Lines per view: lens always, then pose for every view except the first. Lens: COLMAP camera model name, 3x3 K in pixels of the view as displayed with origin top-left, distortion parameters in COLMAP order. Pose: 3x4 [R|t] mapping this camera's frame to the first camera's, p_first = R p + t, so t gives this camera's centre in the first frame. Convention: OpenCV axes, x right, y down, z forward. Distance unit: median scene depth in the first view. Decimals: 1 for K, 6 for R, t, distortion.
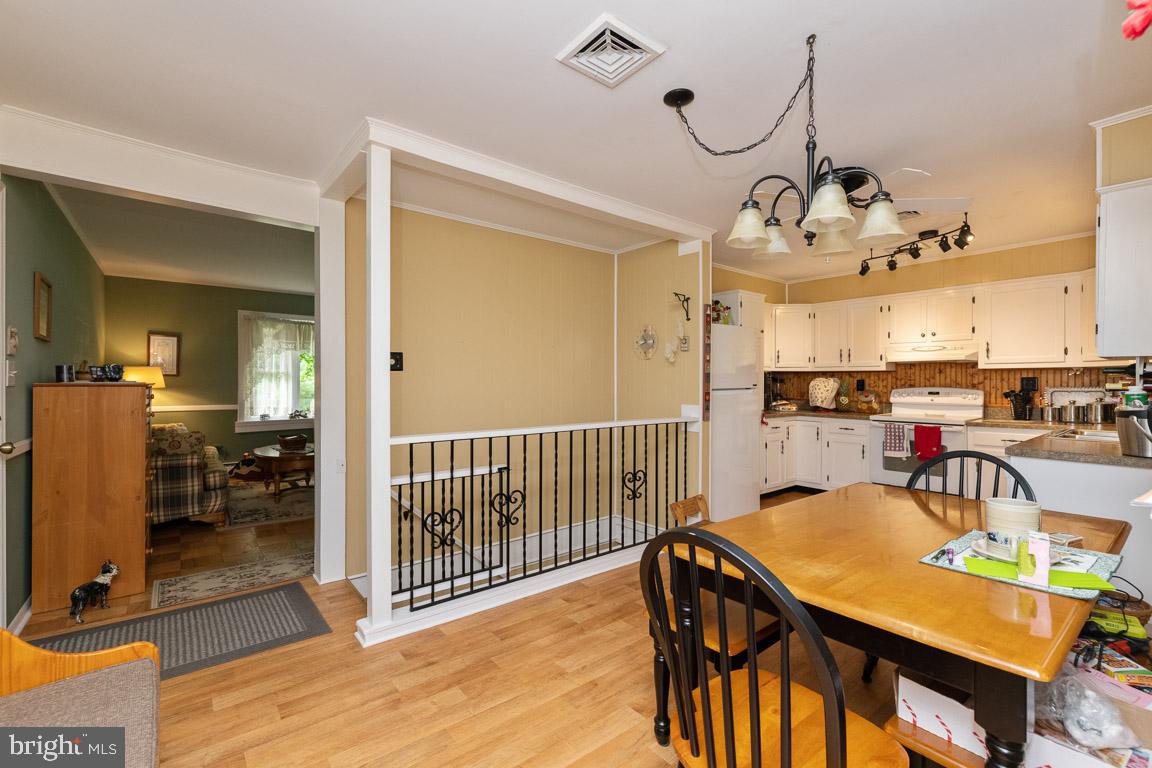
lens RADIAL K [[499.1, 0, 576.5], [0, 499.1, 384.2], [0, 0, 1]] dist [-0.000602, -0.000526]
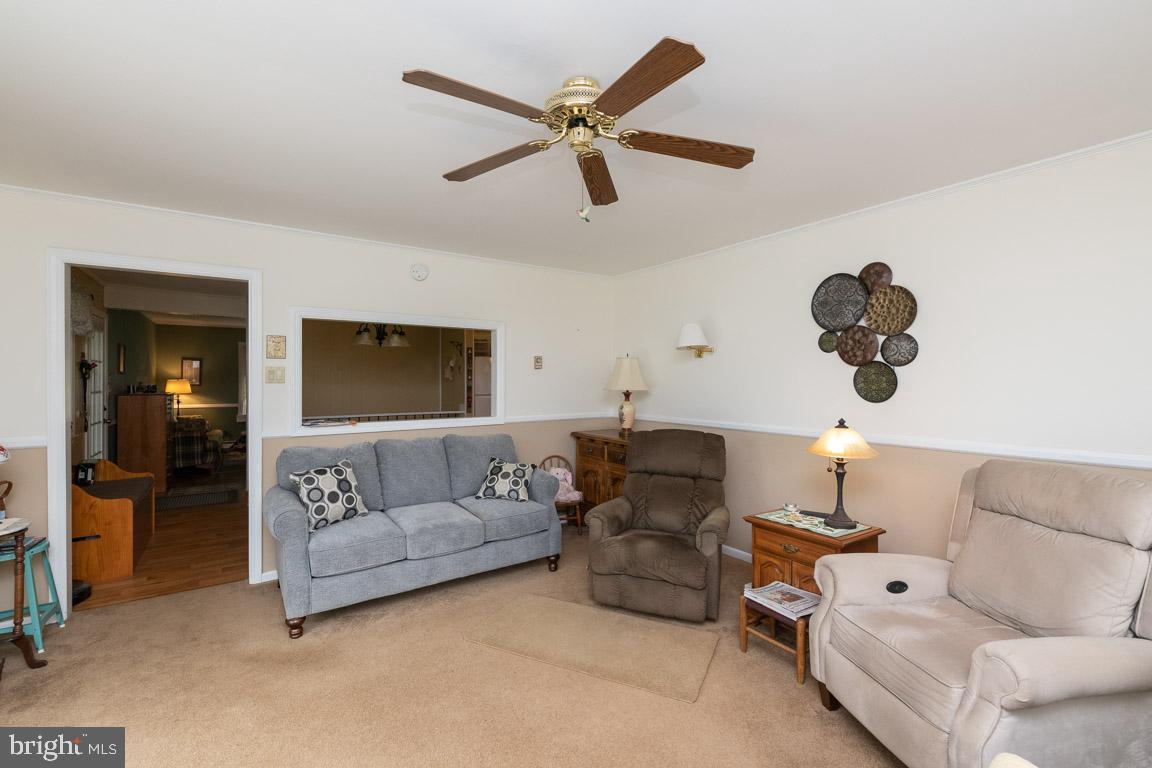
lens RADIAL K [[499.1, 0, 577.0], [0, 499.1, 383.4], [0, 0, 1]] dist [-0.000602, -0.000526]
pose [[0.997196, -0.001660, -0.074821, 0.659068], [0.001656, 0.999999, -0.000120, -0.026859], [0.074821, -0.000004, 0.997197, -0.627281]]
